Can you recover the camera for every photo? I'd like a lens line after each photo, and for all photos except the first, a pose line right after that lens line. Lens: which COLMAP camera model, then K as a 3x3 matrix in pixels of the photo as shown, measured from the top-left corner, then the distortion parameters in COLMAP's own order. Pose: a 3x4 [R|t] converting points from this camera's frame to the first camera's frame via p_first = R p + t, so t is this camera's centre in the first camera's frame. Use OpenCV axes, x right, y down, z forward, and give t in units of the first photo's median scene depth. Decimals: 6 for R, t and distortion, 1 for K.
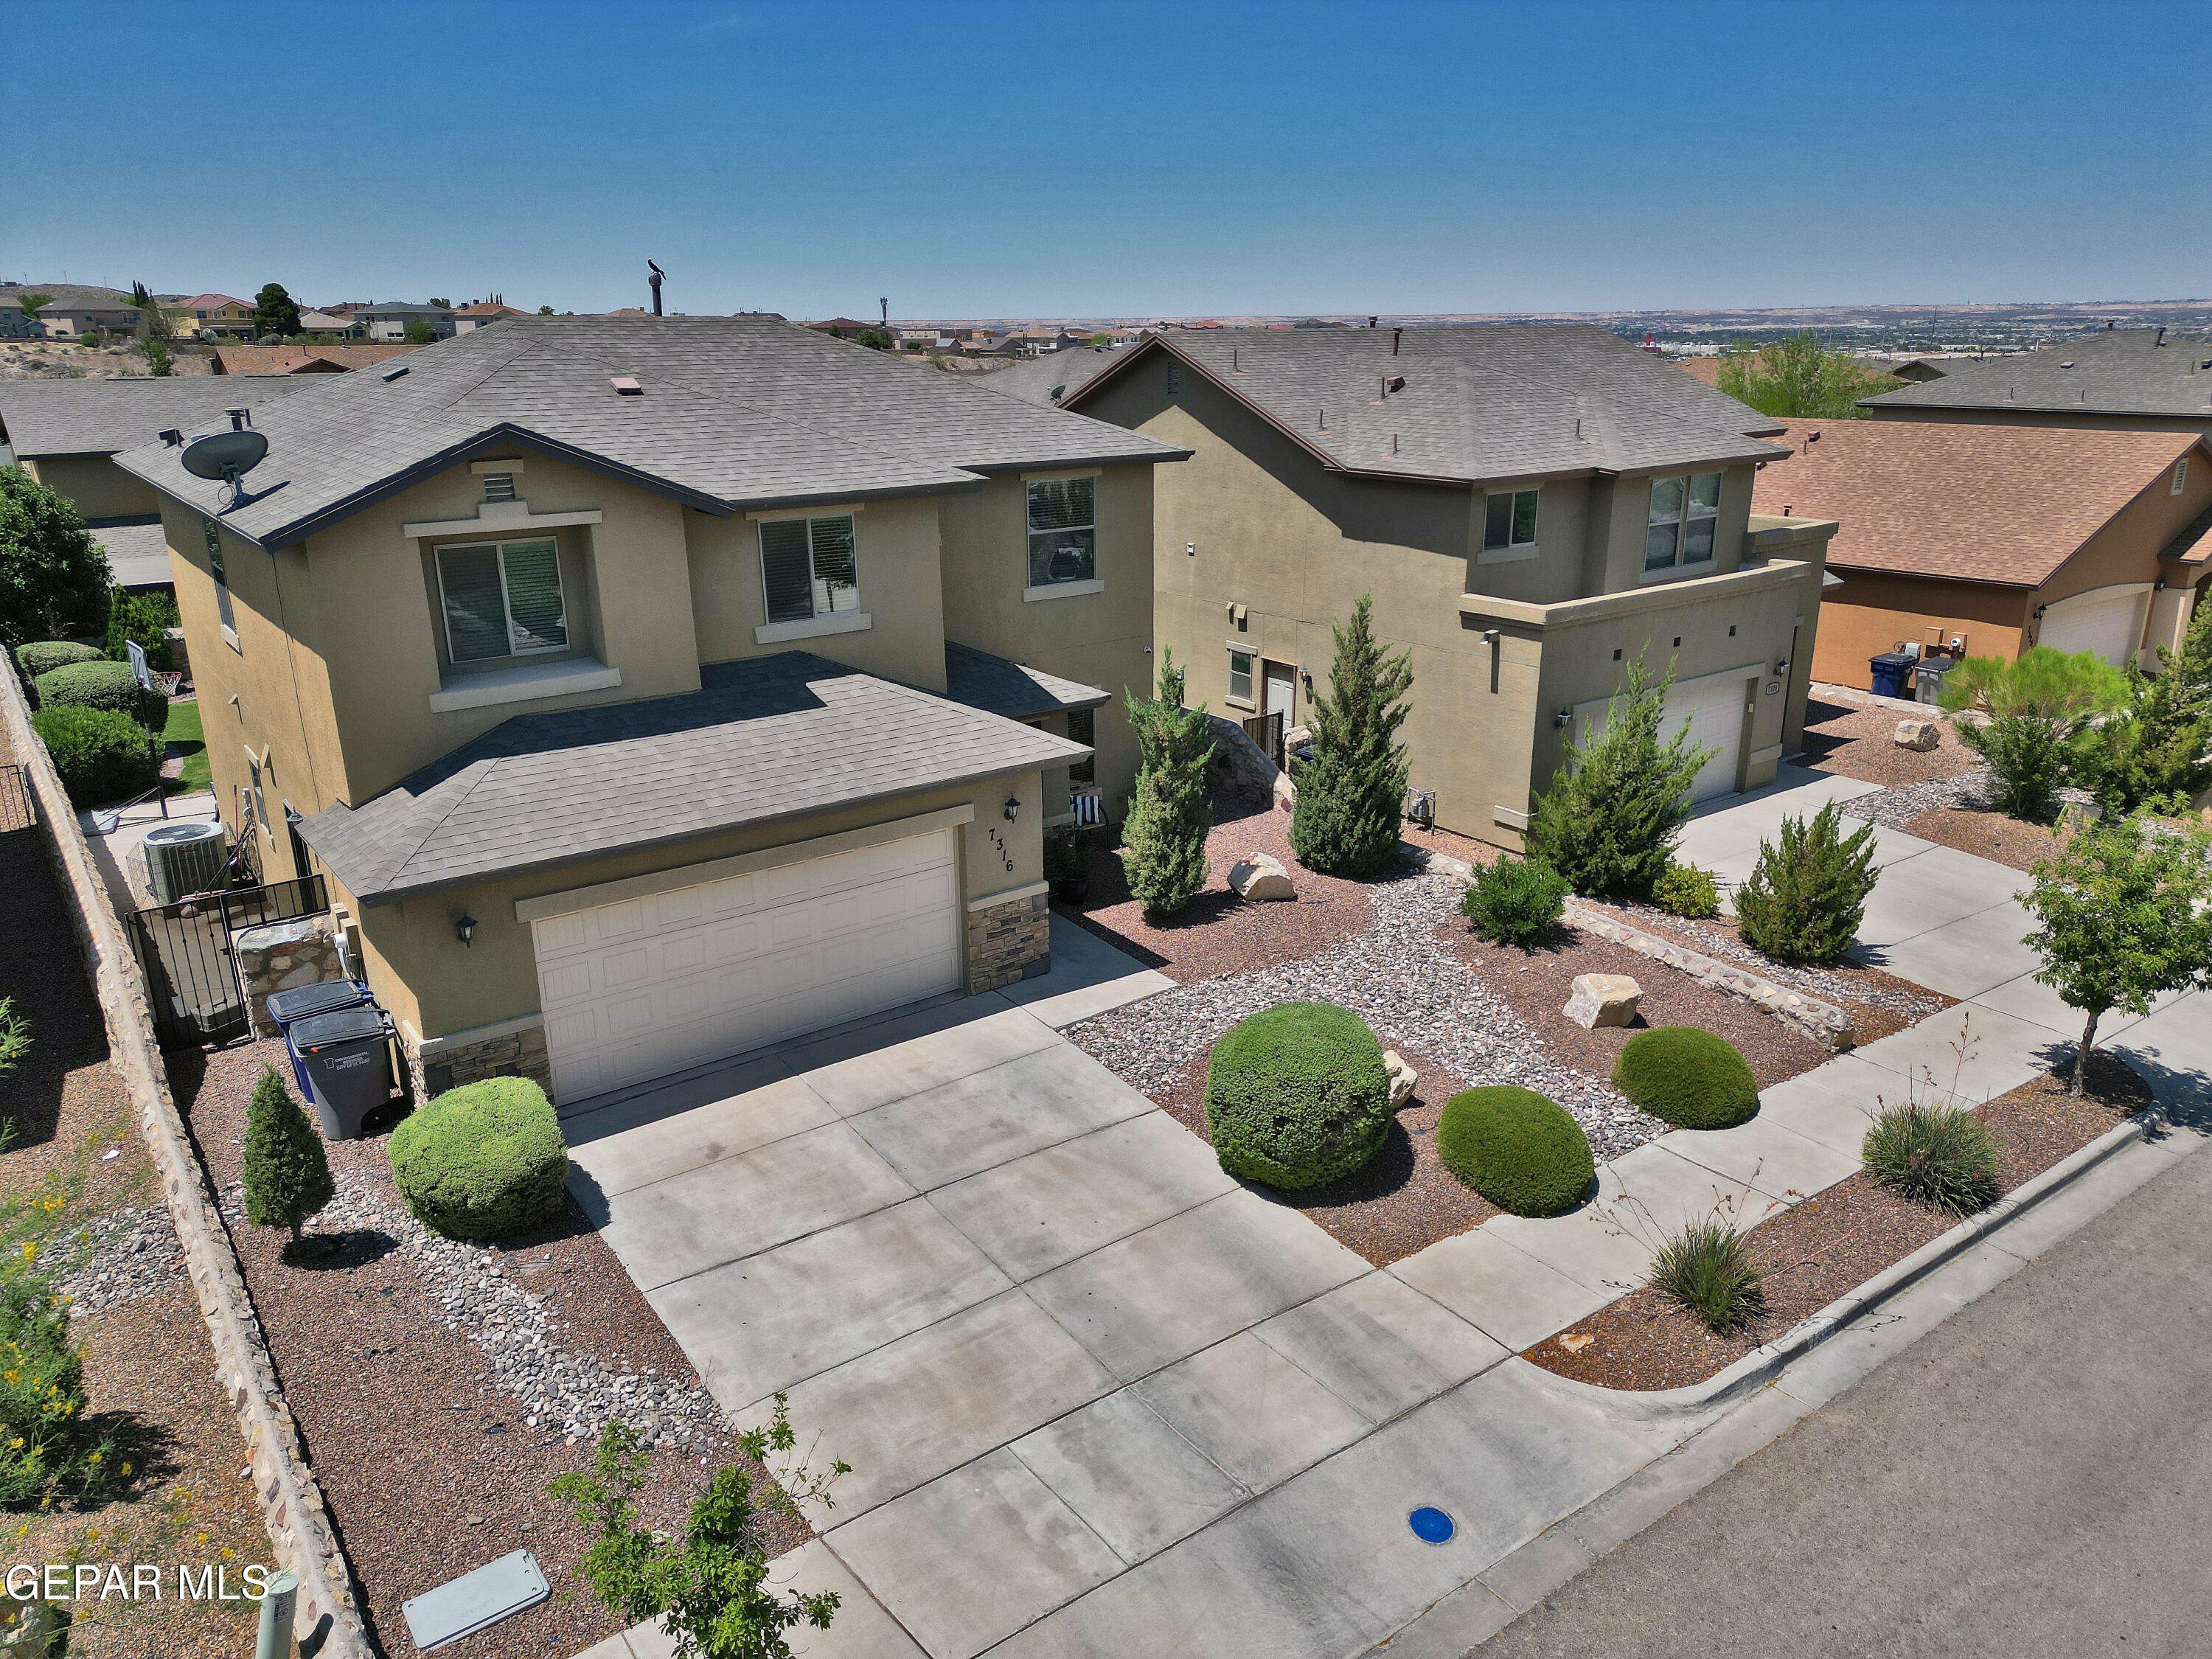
lens RADIAL K [[1552.4, 0, 1106.7], [0, 1552.4, 827.7], [0, 0, 1]] dist [0.058421, -0.044923]
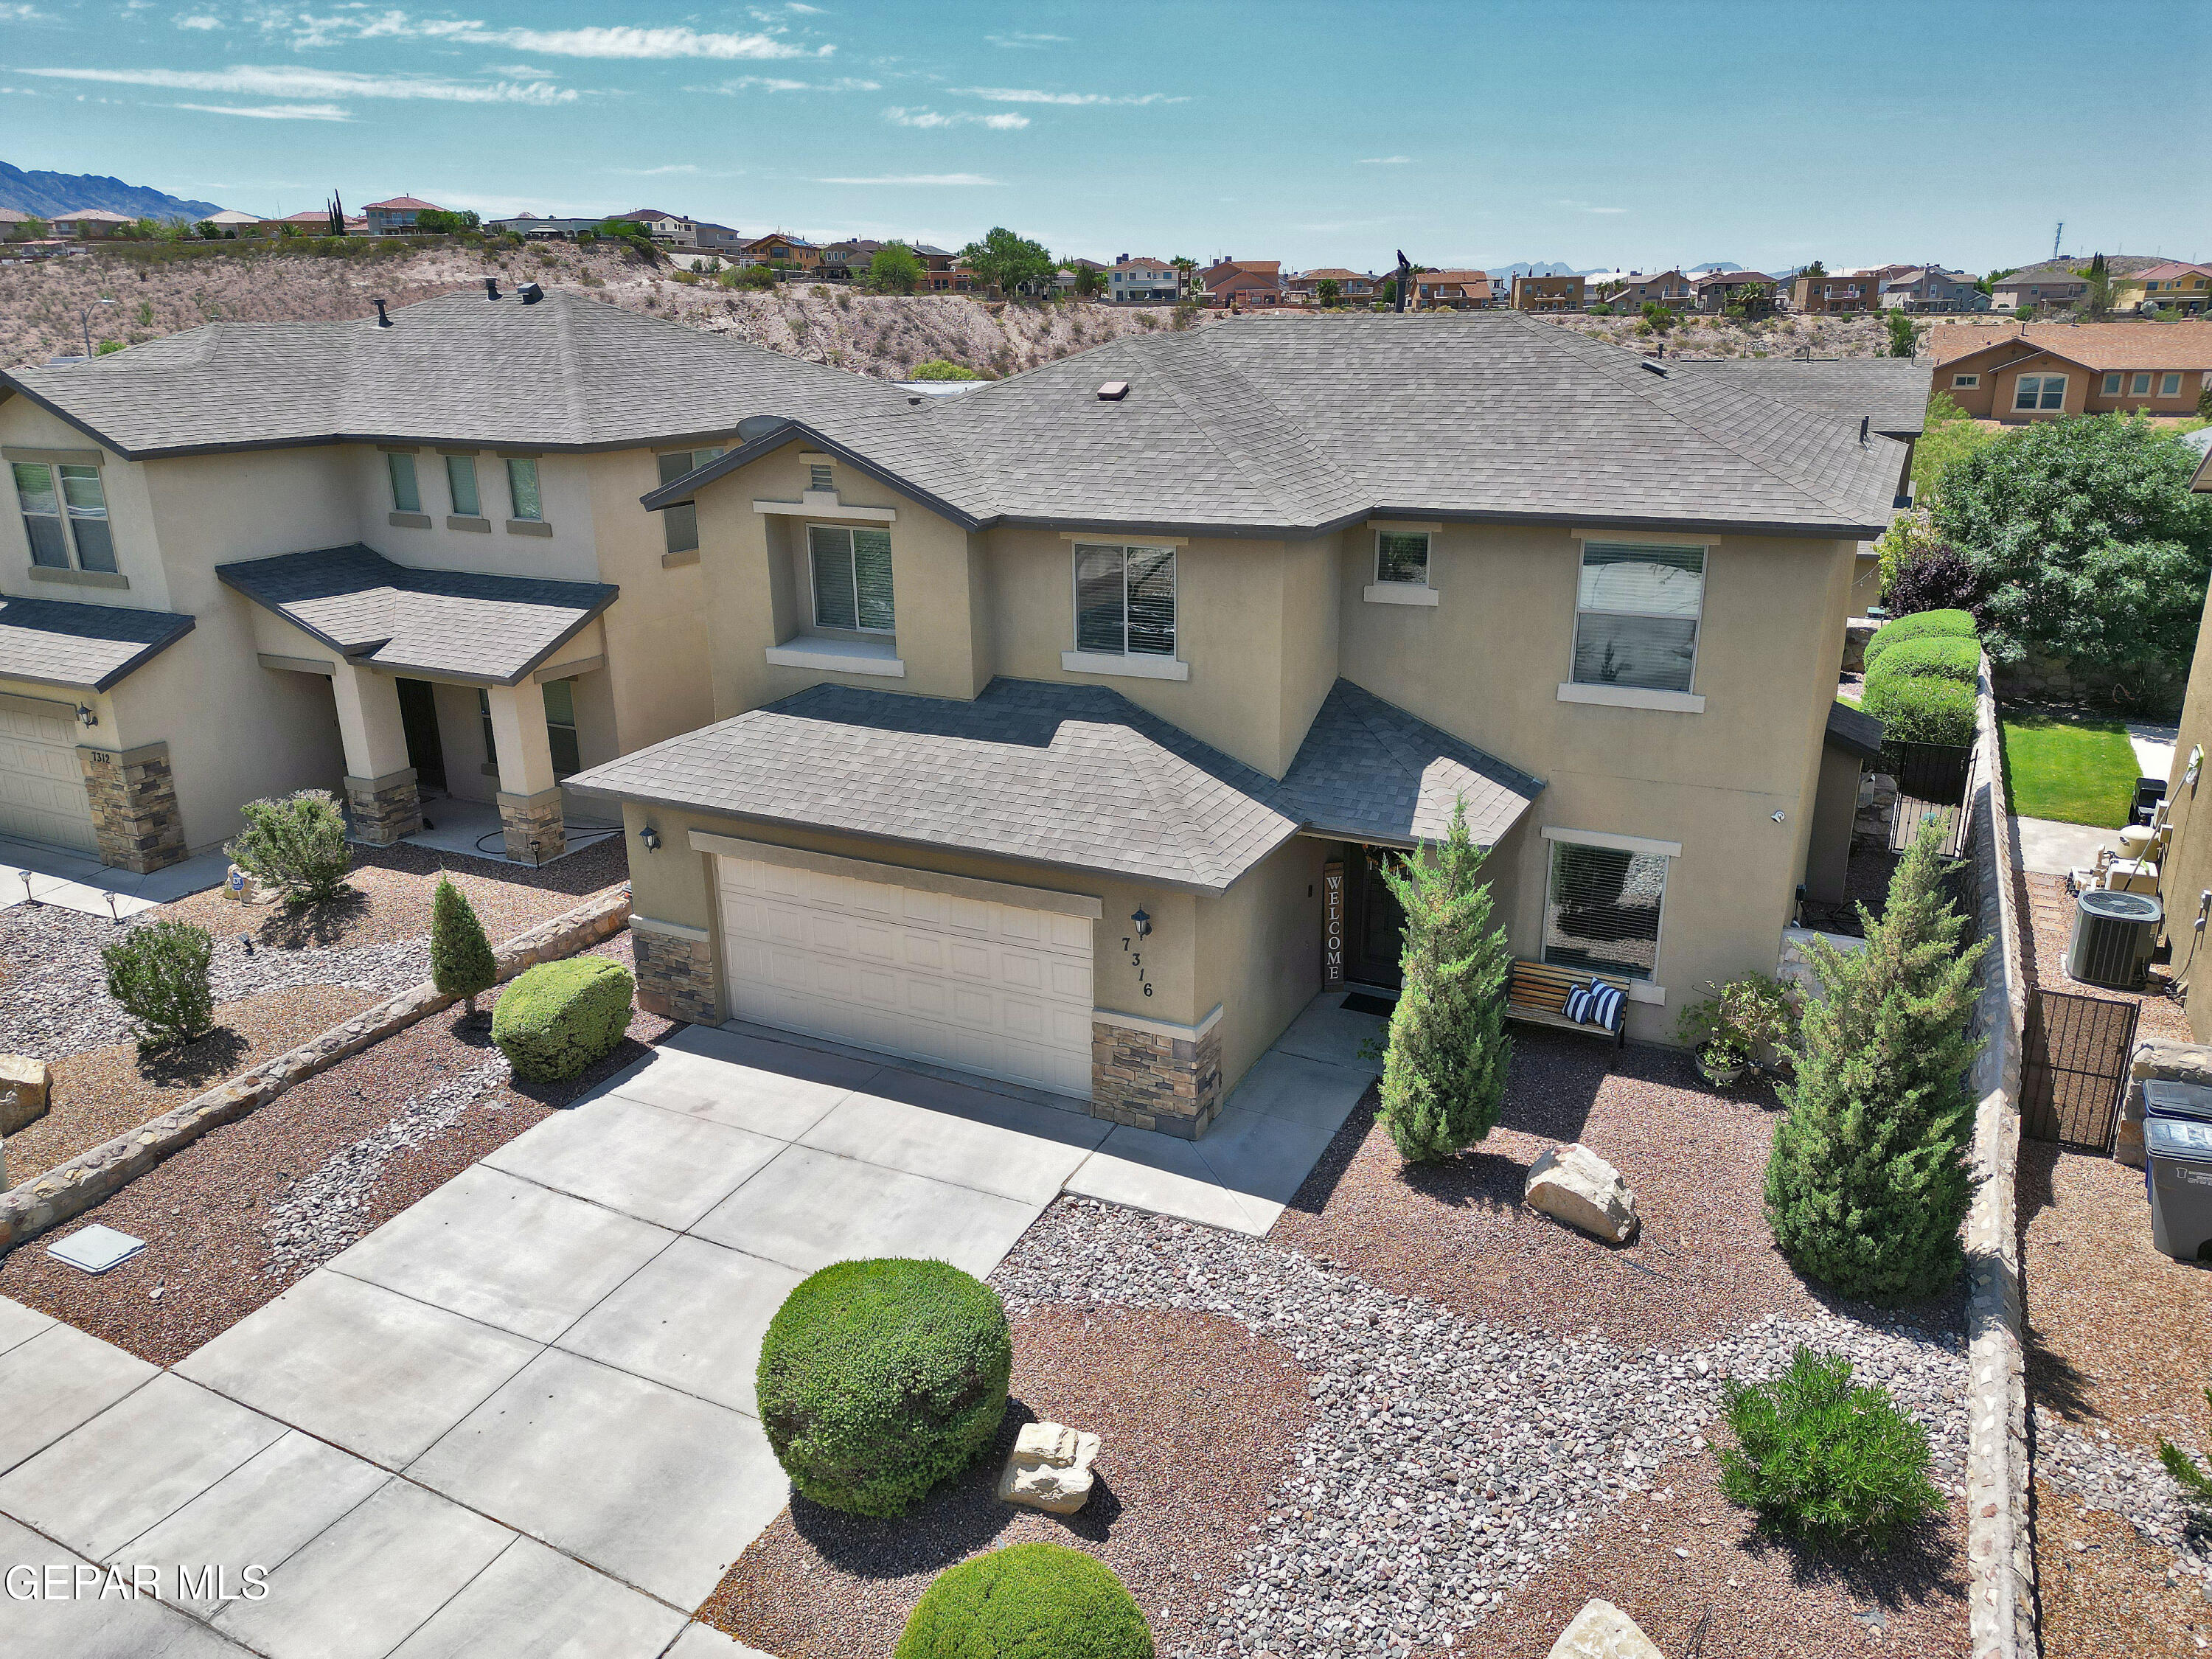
lens RADIAL K [[1552.4, 0, 1098.2], [0, 1552.4, 823.0], [0, 0, 1]] dist [0.058421, -0.044923]
pose [[0.441629, 0.280704, -0.852155, 0.608366], [-0.268878, 0.947550, 0.172782, -0.196854], [0.855960, 0.152821, 0.493941, 0.566726]]
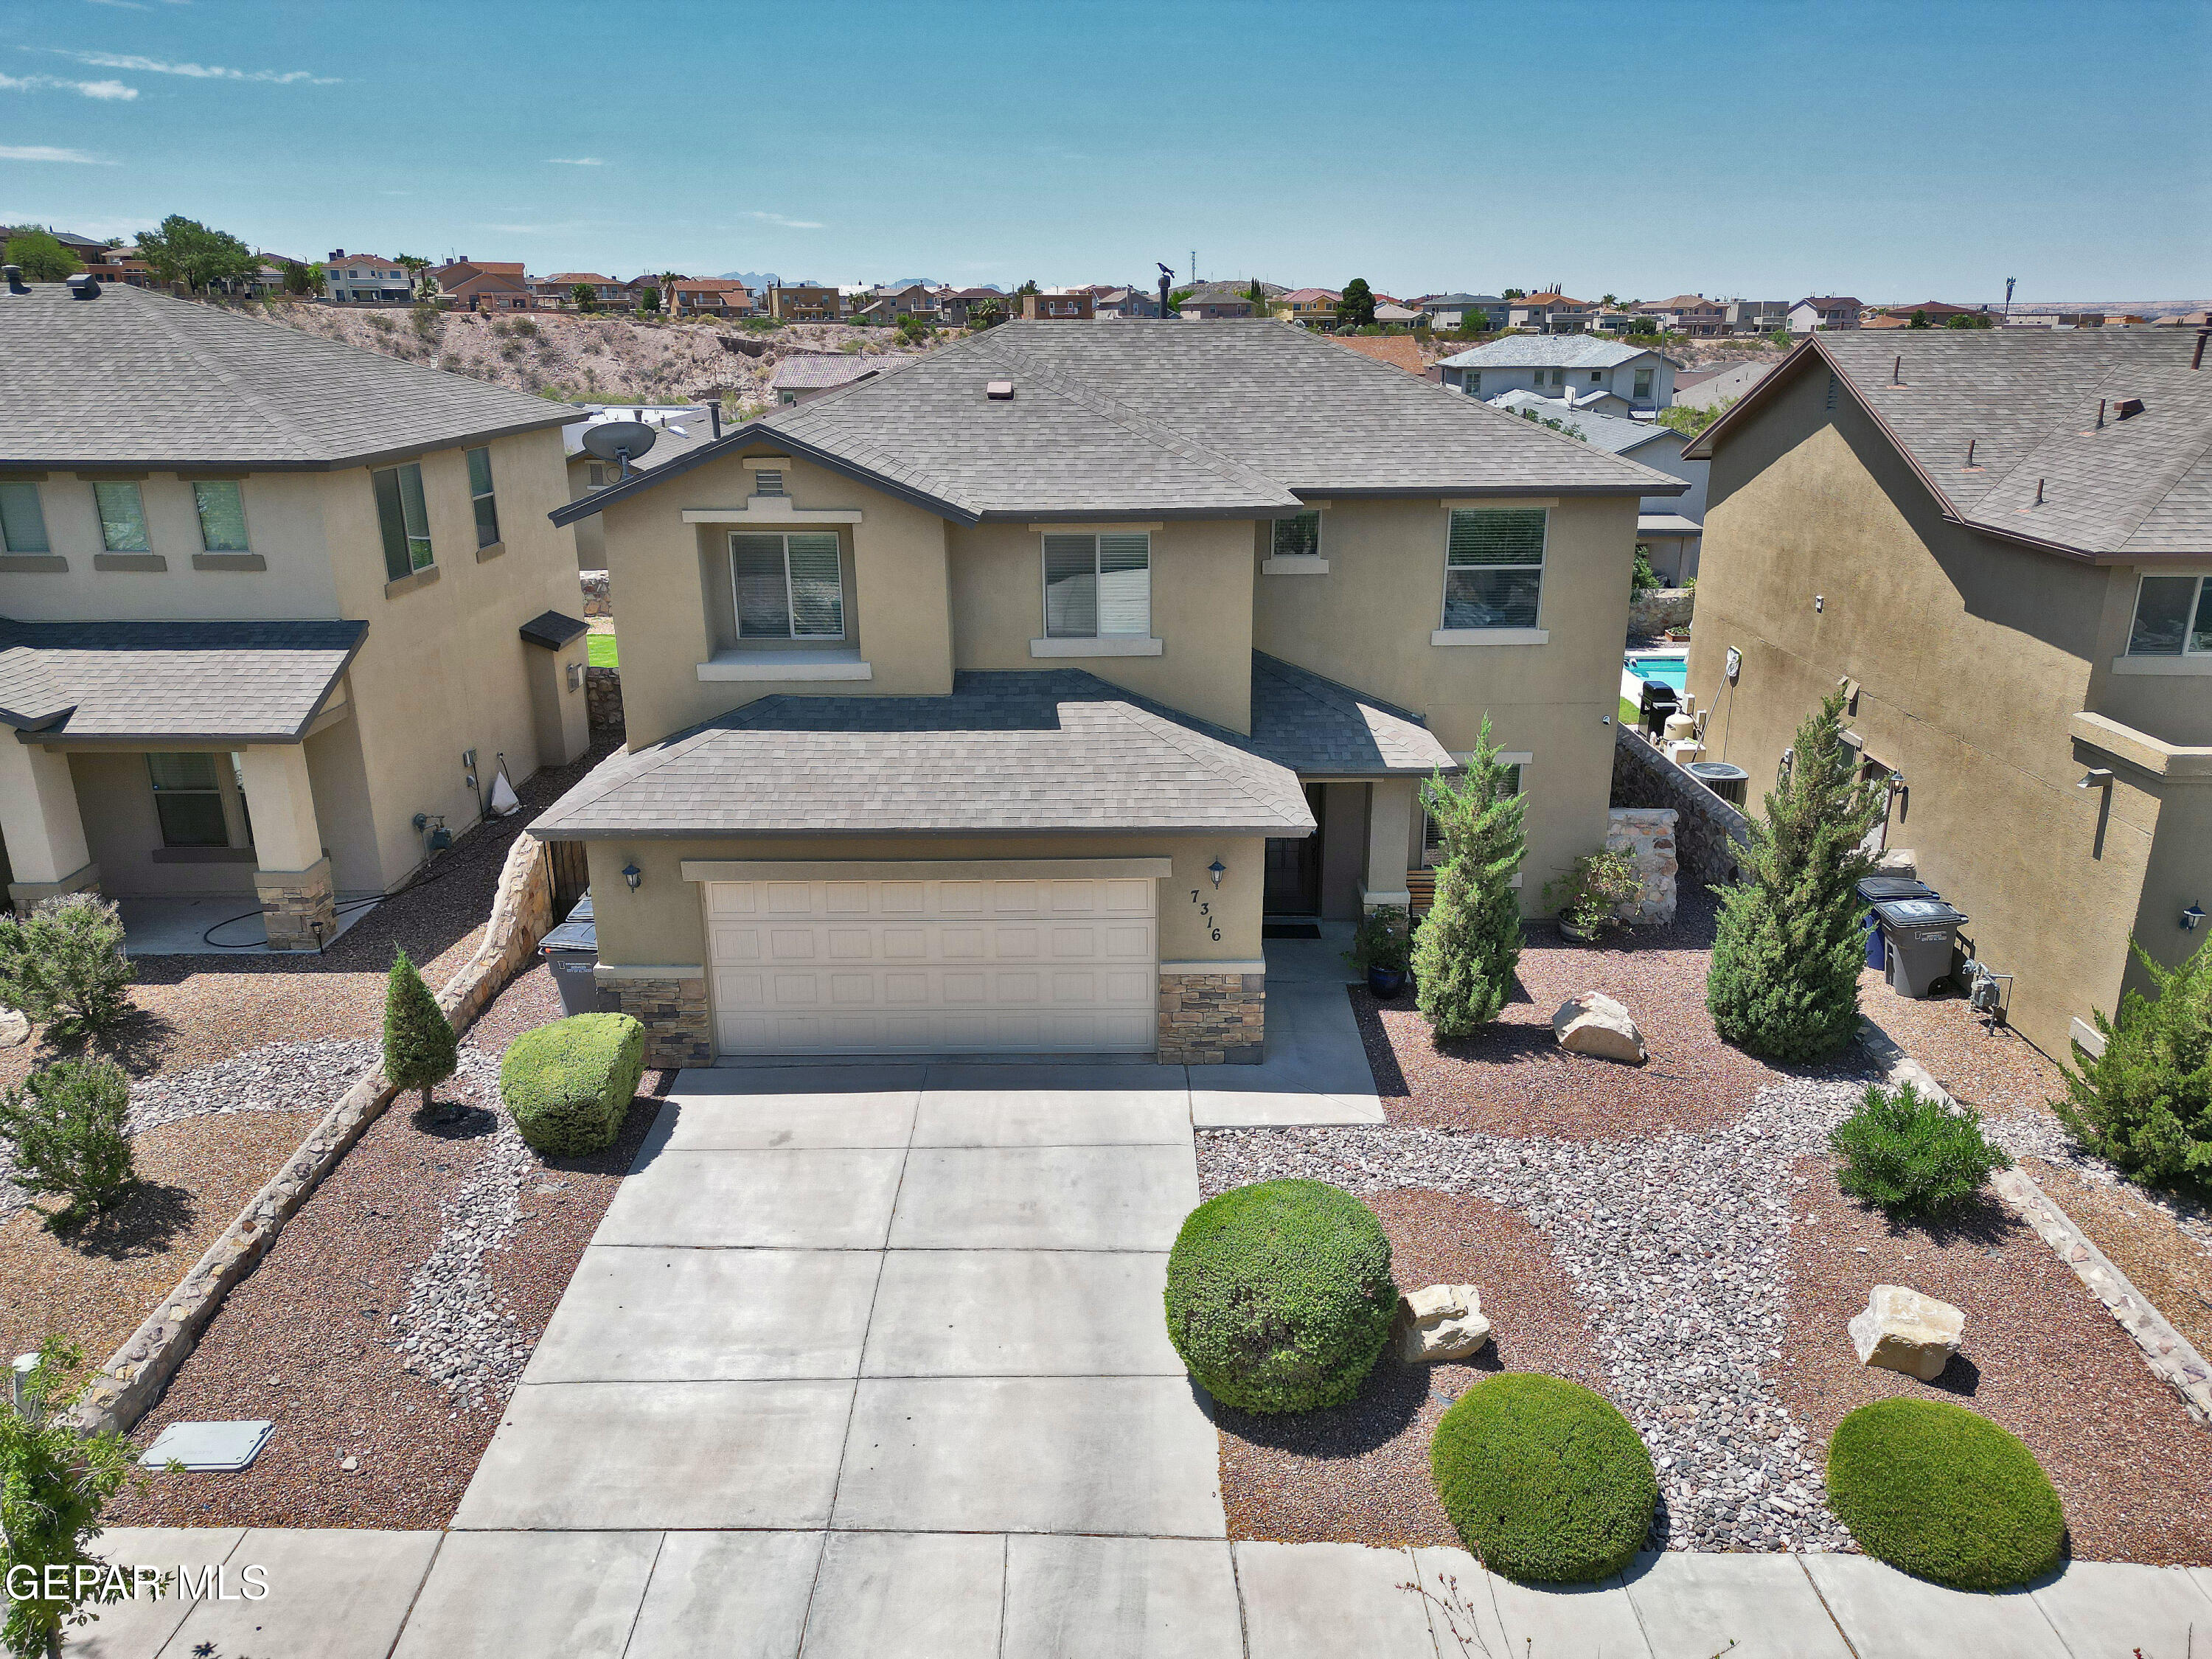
lens RADIAL K [[1552.4, 0, 1100.8], [0, 1552.4, 824.8], [0, 0, 1]] dist [0.058421, -0.044923]
pose [[0.798255, 0.190295, -0.571469, 0.389682], [-0.186859, 0.980208, 0.065388, -0.085431], [0.572601, 0.054588, 0.818015, 0.227499]]
